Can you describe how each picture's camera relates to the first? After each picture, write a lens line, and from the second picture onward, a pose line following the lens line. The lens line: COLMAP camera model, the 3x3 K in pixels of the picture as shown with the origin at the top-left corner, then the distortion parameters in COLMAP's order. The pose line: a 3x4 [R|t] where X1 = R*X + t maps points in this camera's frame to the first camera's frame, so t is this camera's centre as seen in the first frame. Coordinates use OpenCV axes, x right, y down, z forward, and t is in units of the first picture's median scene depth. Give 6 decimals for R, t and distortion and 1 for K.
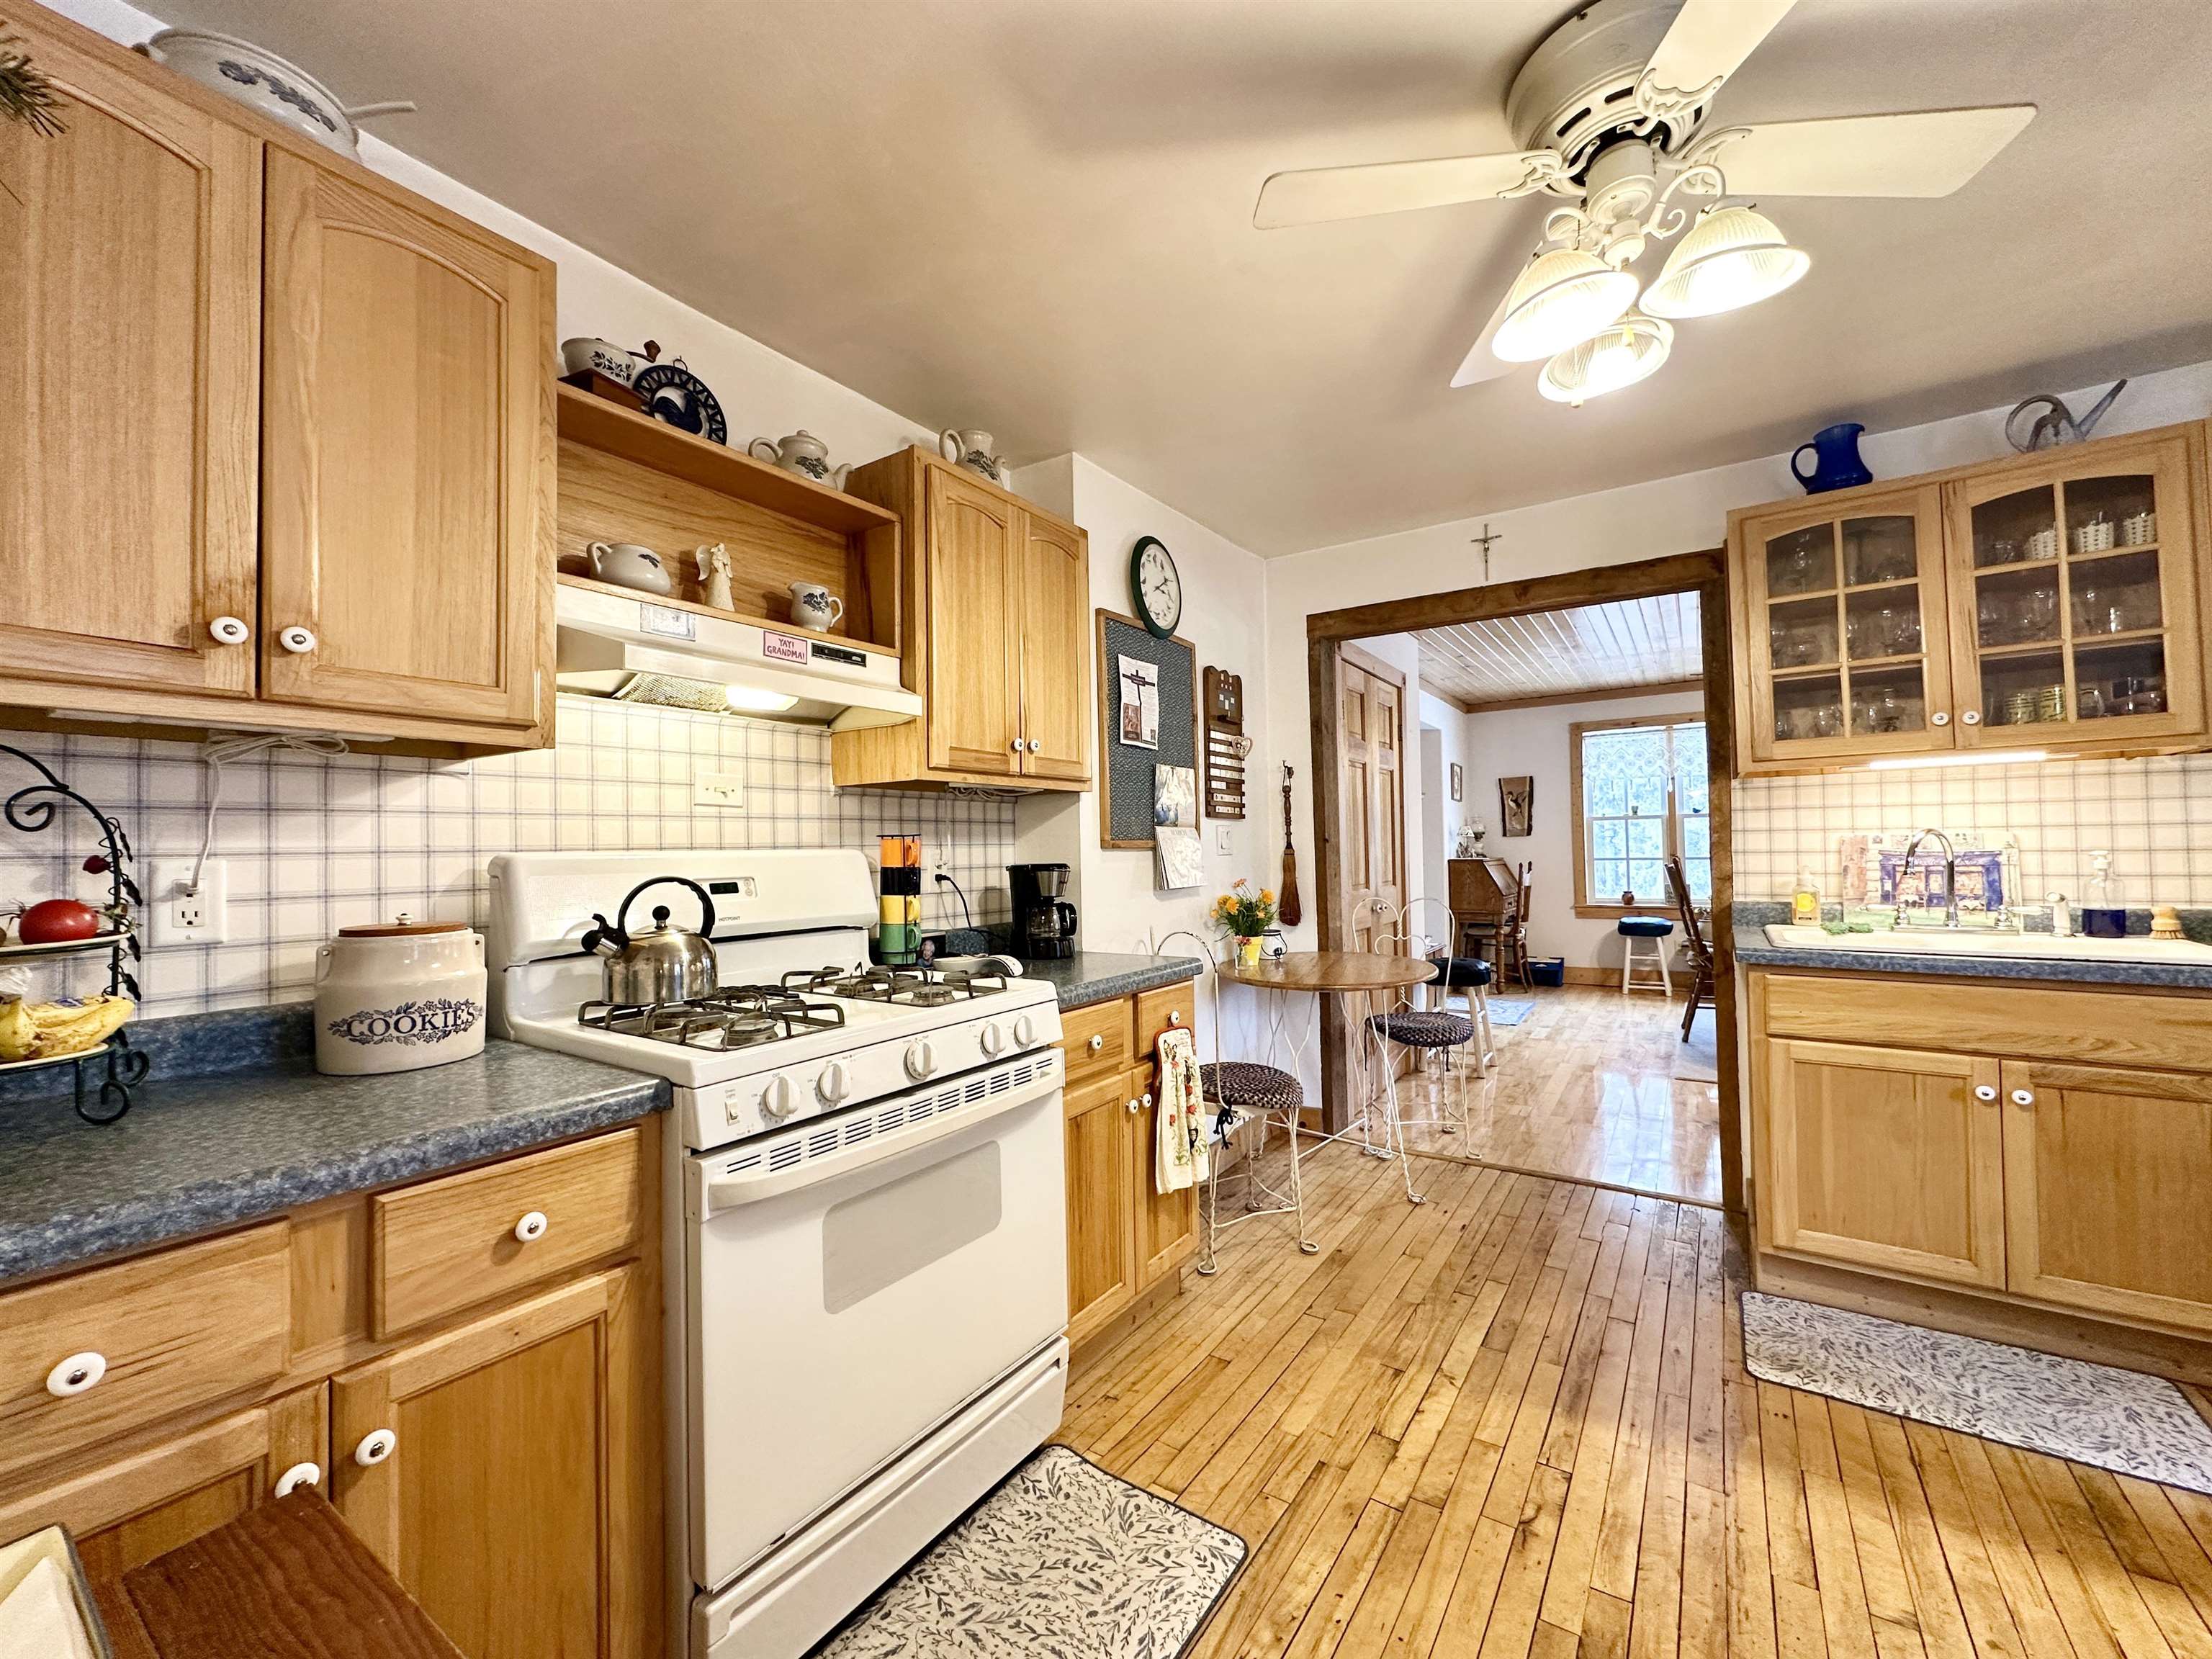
lens RADIAL K [[879.3, 0, 1105.1], [0, 879.3, 832.0], [0, 0, 1]] dist [-0.004010, -0.000081]
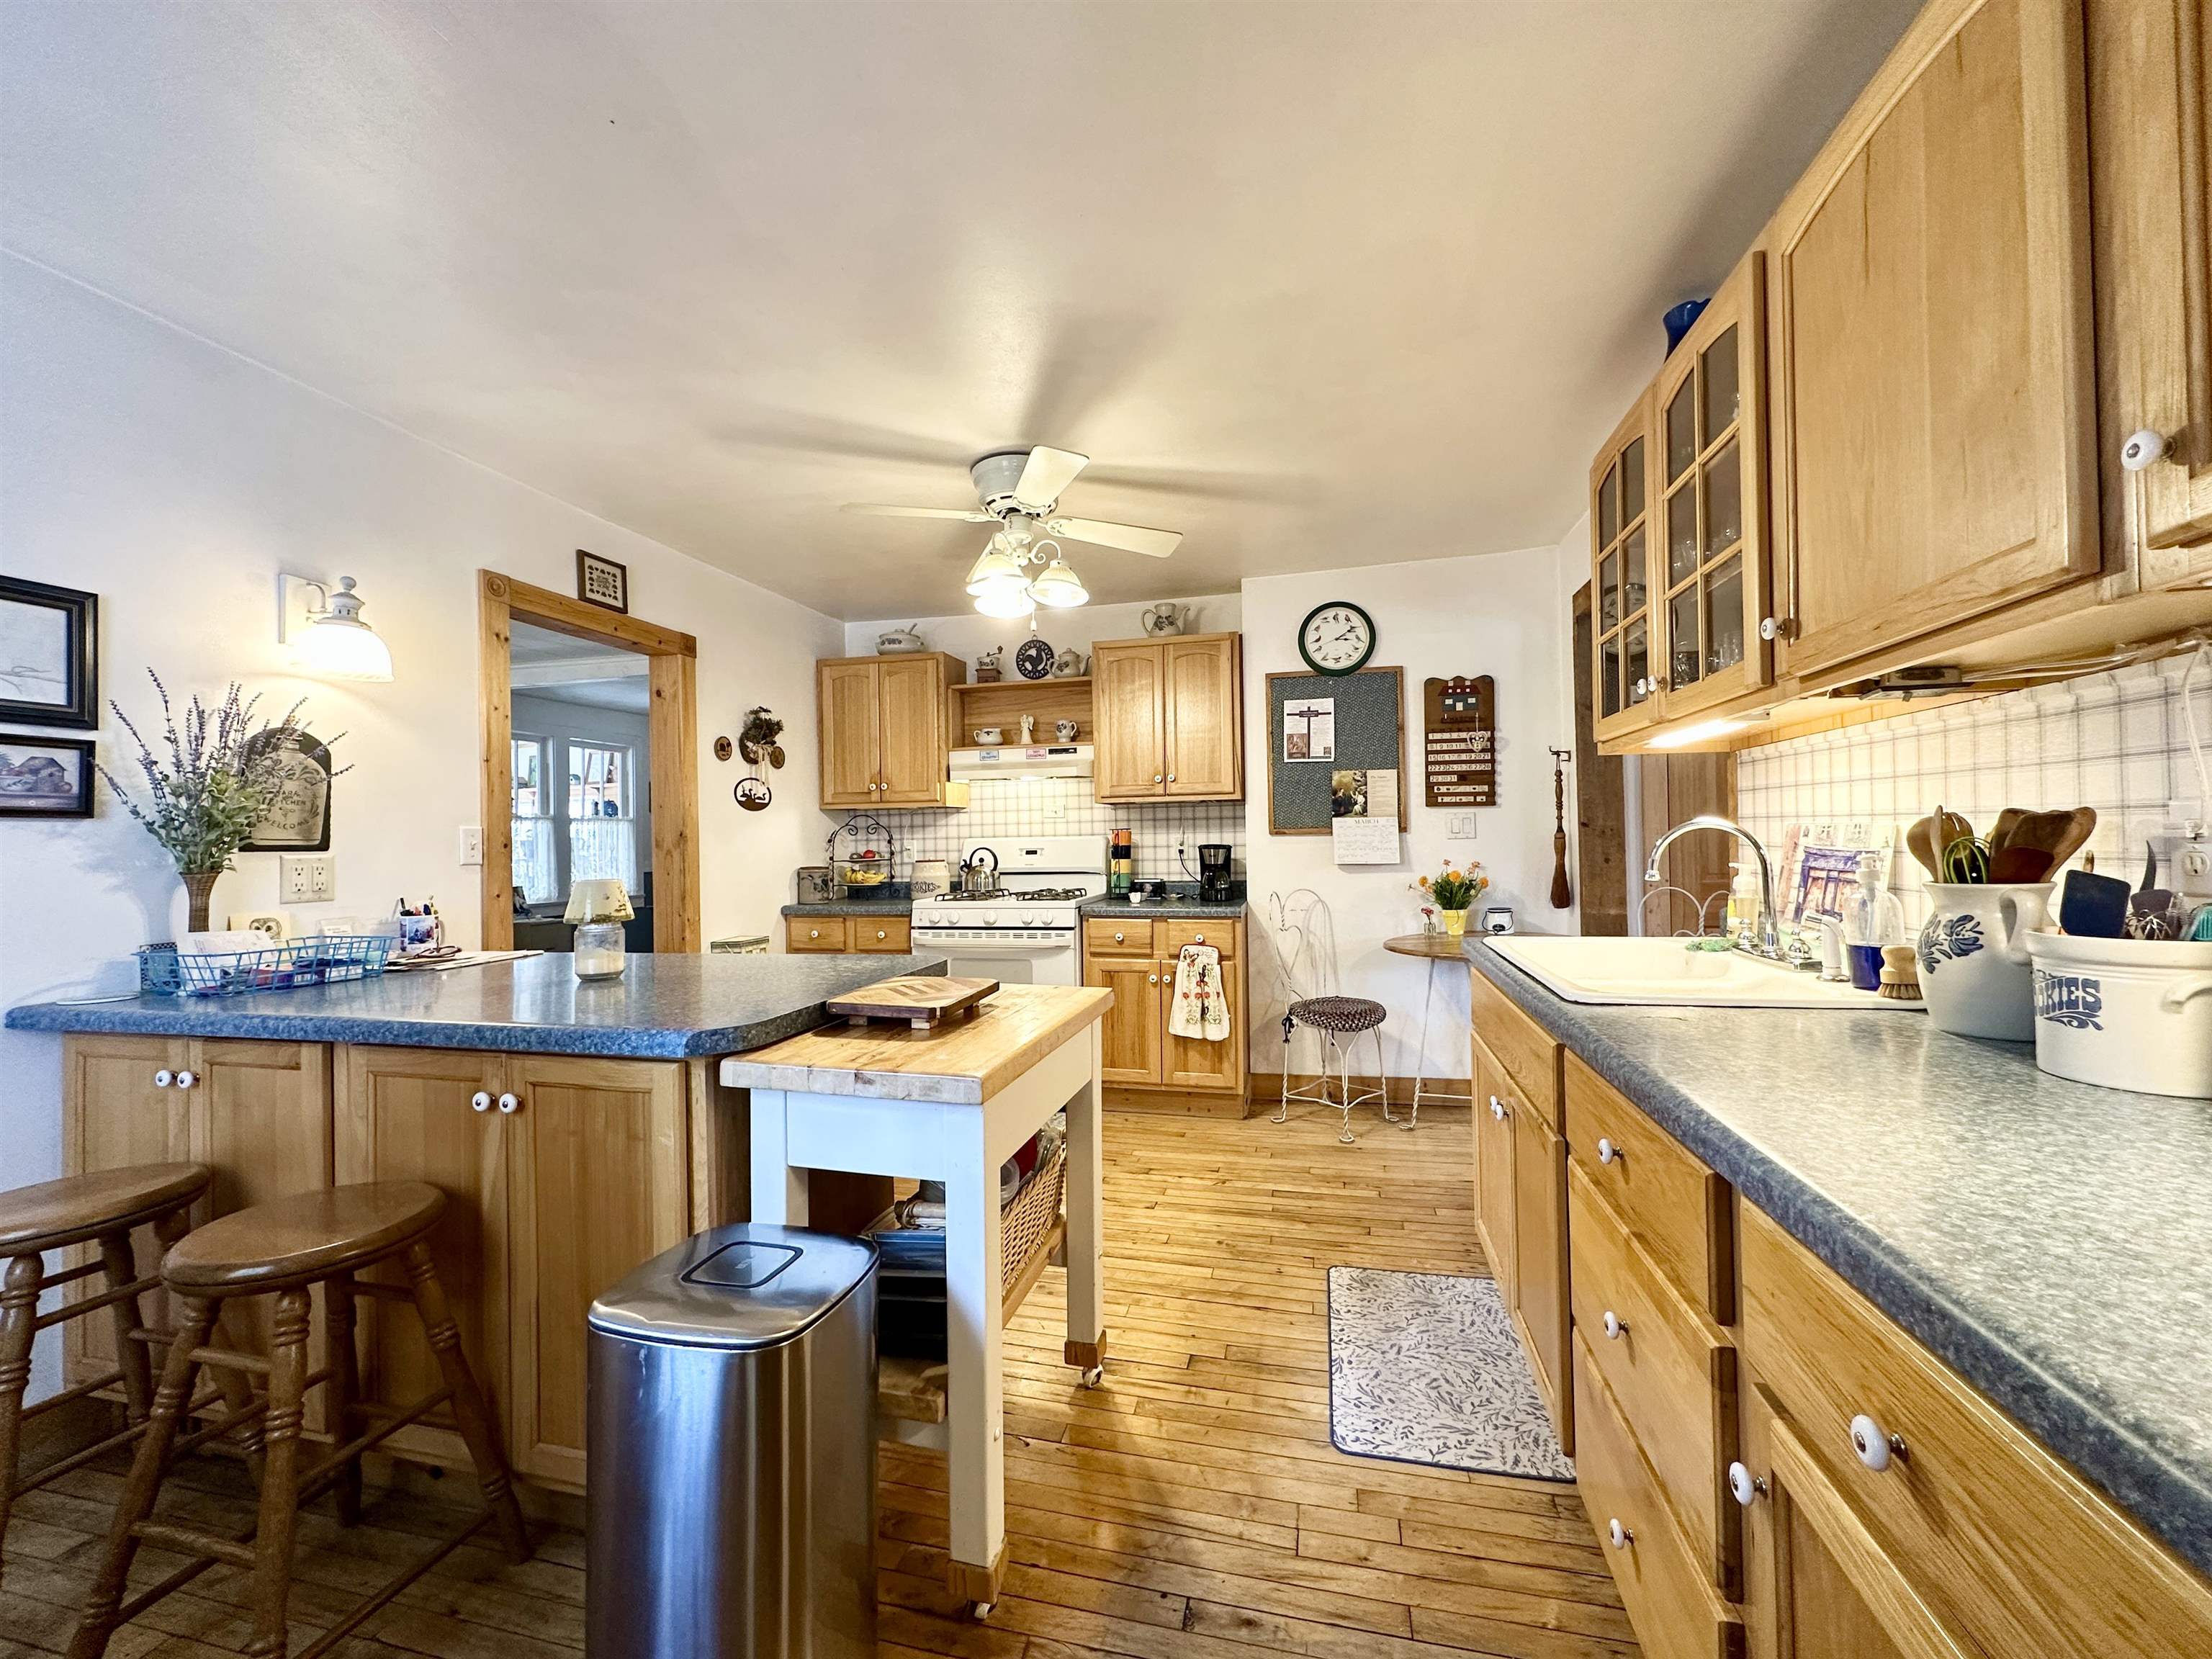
lens RADIAL K [[879.3, 0, 1109.8], [0, 879.3, 831.5], [0, 0, 1]] dist [-0.004010, -0.000081]
pose [[0.360668, 0.003942, -0.932686, 1.584661], [0.030880, 0.999392, 0.016165, -0.023259], [0.932183, -0.034632, 0.360327, 0.250798]]
